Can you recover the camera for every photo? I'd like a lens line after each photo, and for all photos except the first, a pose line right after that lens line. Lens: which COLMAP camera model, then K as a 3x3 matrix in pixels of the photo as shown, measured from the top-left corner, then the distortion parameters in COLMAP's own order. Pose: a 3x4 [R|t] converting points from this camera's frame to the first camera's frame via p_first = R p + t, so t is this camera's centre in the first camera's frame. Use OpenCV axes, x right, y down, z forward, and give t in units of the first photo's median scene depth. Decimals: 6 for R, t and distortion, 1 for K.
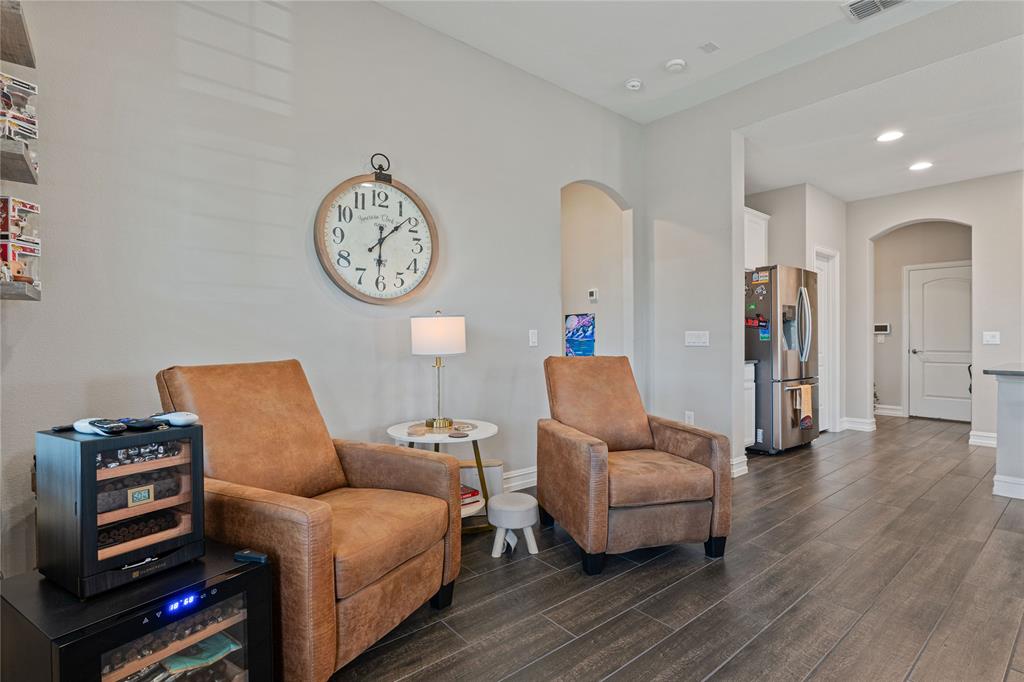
lens RADIAL K [[485.5, 0, 511.0], [0, 485.5, 349.4], [0, 0, 1]] dist [-0.004243, -0.001422]
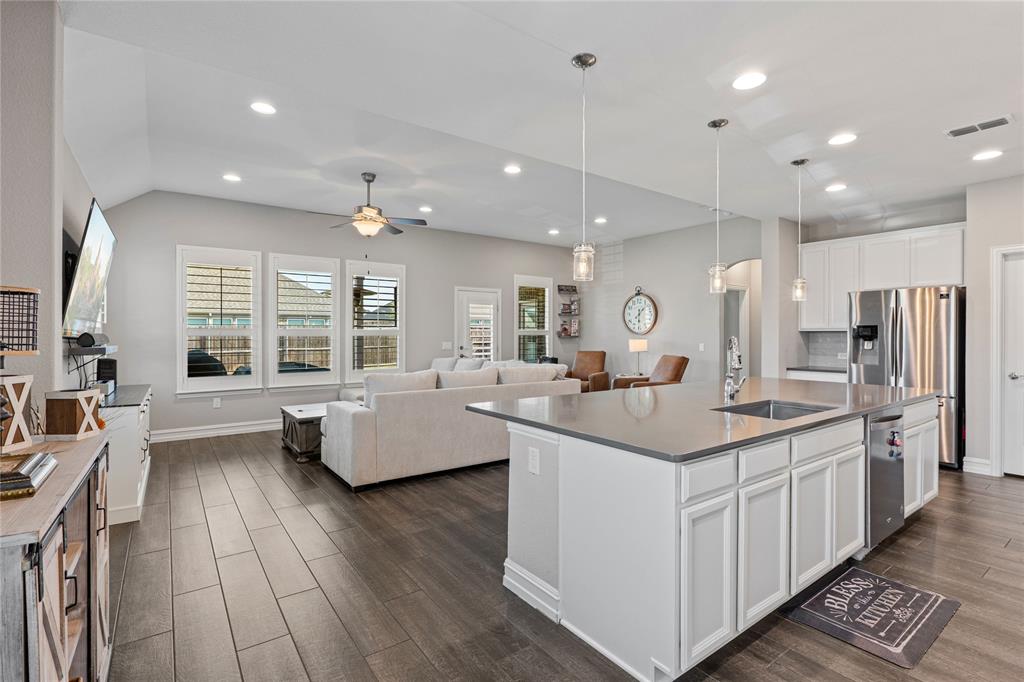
lens RADIAL K [[485.5, 0, 507.8], [0, 485.5, 331.5], [0, 0, 1]] dist [-0.004243, -0.001422]
pose [[-0.062270, -0.007672, -0.998030, 2.875897], [-0.025484, 0.999657, -0.006095, -0.076807], [0.997734, 0.025054, -0.062444, 0.374022]]
